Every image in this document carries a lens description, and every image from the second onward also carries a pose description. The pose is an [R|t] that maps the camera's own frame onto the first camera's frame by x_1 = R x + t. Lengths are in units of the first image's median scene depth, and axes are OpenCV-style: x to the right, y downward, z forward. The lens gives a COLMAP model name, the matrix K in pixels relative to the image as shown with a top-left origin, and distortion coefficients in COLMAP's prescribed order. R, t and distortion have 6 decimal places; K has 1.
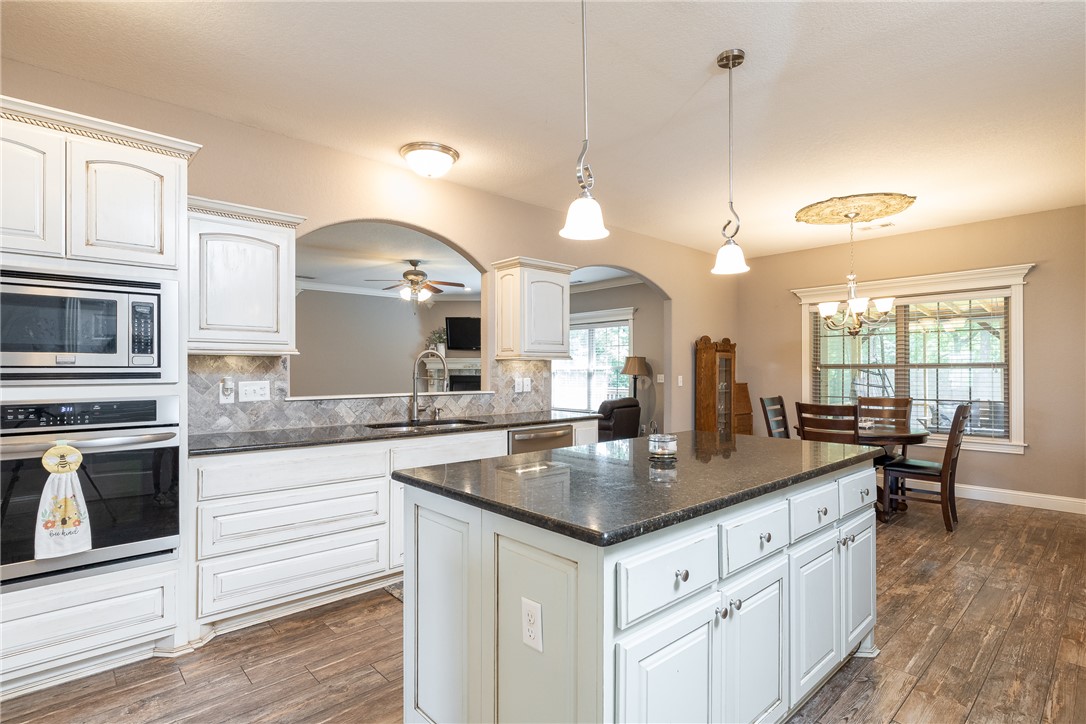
lens RADIAL K [[536.9, 0, 542.0], [0, 536.9, 369.5], [0, 0, 1]] dist [0.003717, 0.001068]
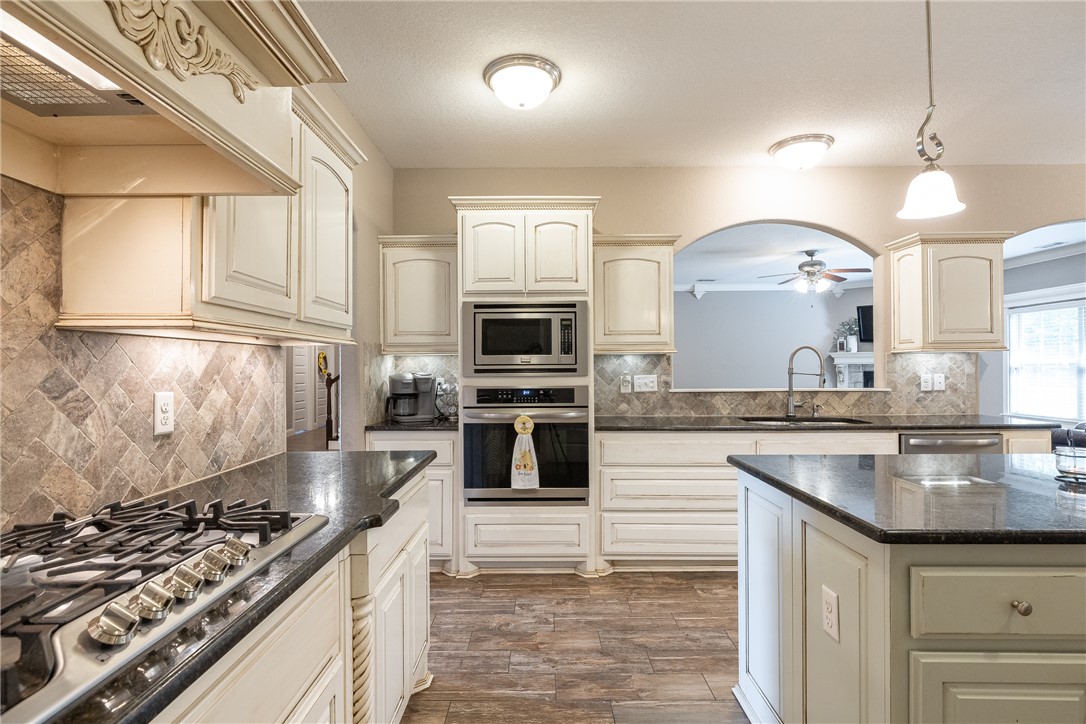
lens RADIAL K [[536.9, 0, 545.0], [0, 536.9, 365.0], [0, 0, 1]] dist [0.003717, 0.001068]
pose [[0.739292, -0.005644, -0.673361, 0.125910], [0.005469, 0.999982, -0.002377, 0.000522], [0.673362, -0.001925, 0.739310, -0.056773]]
